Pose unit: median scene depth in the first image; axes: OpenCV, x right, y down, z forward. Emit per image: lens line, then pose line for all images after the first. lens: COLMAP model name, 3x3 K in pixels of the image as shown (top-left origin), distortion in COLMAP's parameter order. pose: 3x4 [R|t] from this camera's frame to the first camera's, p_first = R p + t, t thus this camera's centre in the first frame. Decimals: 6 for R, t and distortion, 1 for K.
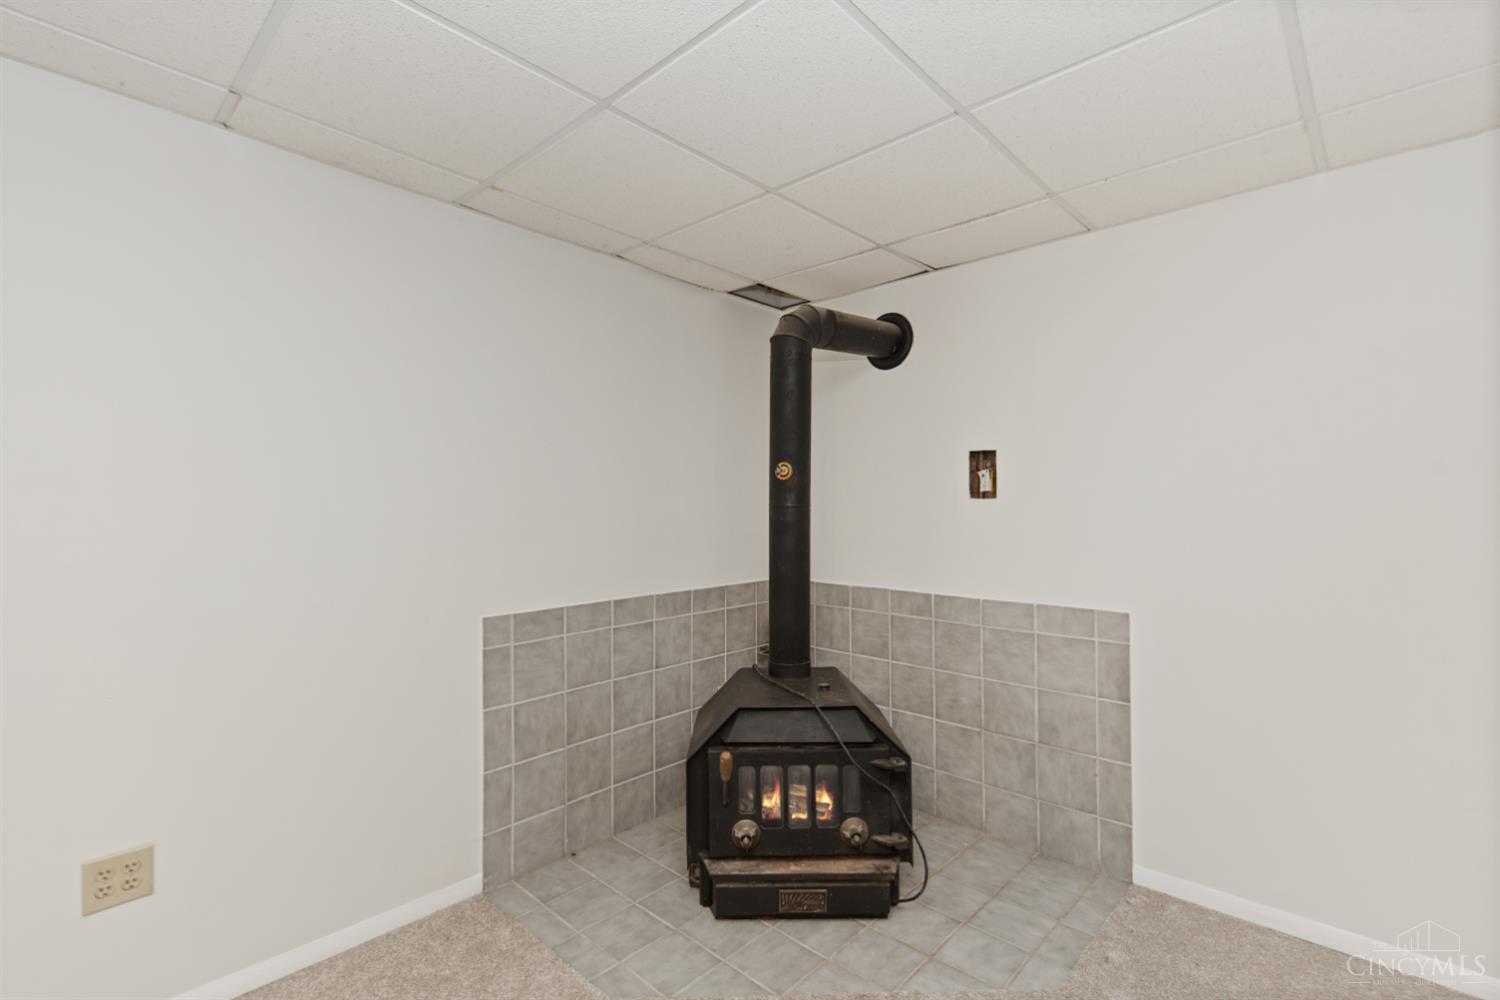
lens RADIAL K [[681.4, 0, 748.0], [0, 681.4, 499.2], [0, 0, 1]] dist [-0.003575, -0.000373]
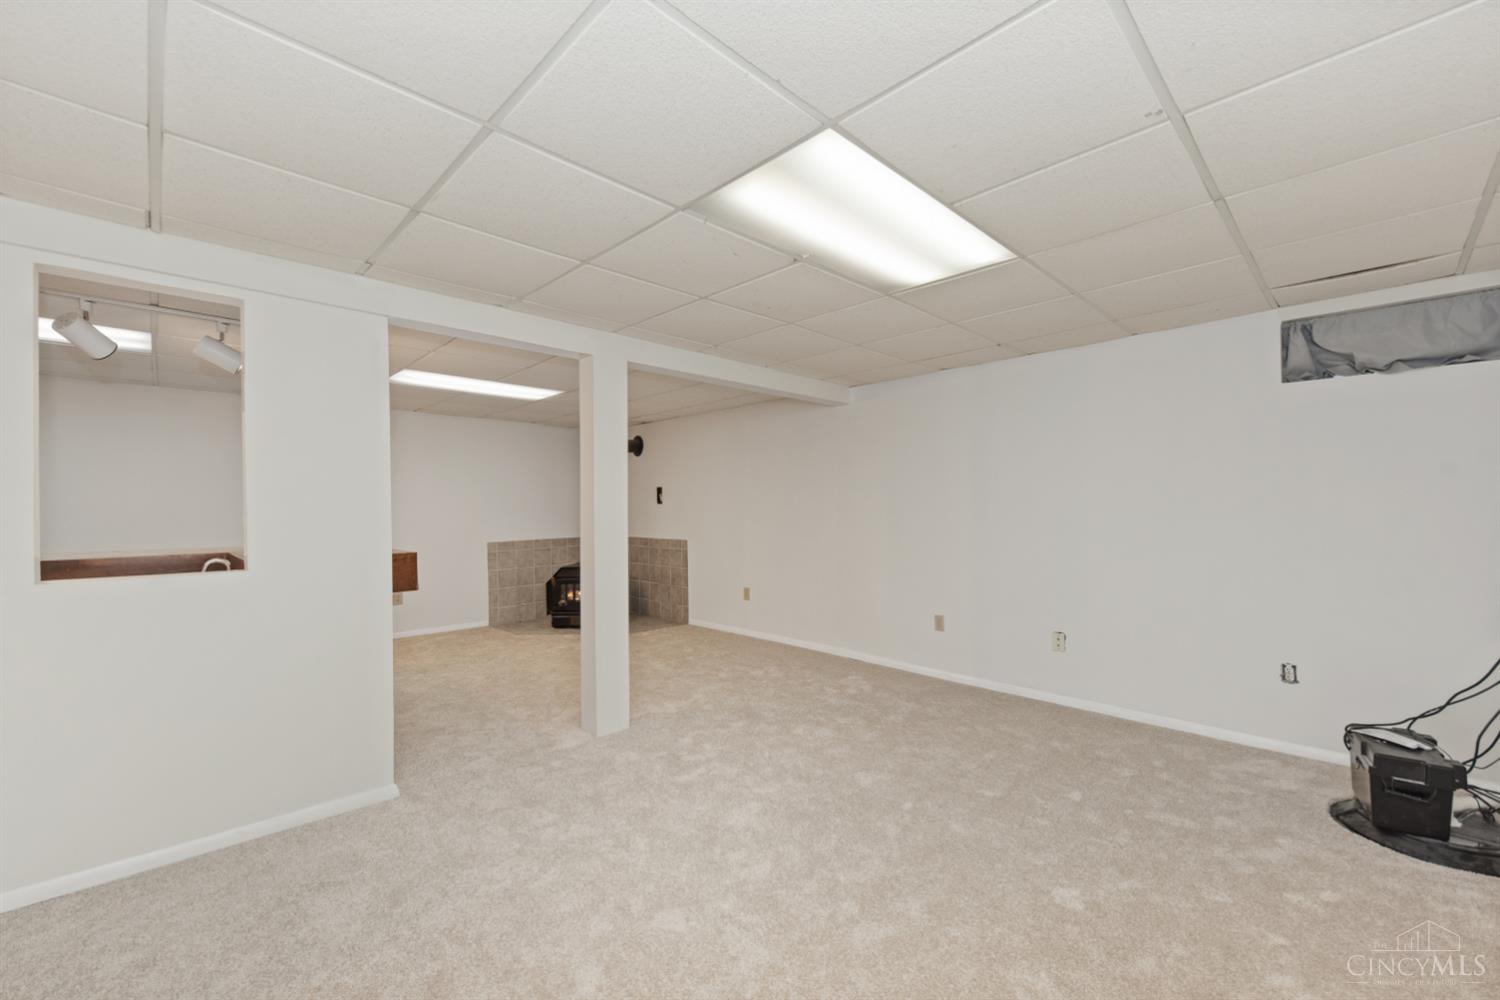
lens RADIAL K [[608.9, 0, 748.7], [0, 608.9, 508.0], [0, 0, 1]] dist [0.007277, -0.000845]
pose [[0.998342, -0.013993, -0.055827, 0.937626], [0.014848, 0.999778, 0.014921, -0.018144], [0.055605, -0.015725, 0.998329, -1.689662]]
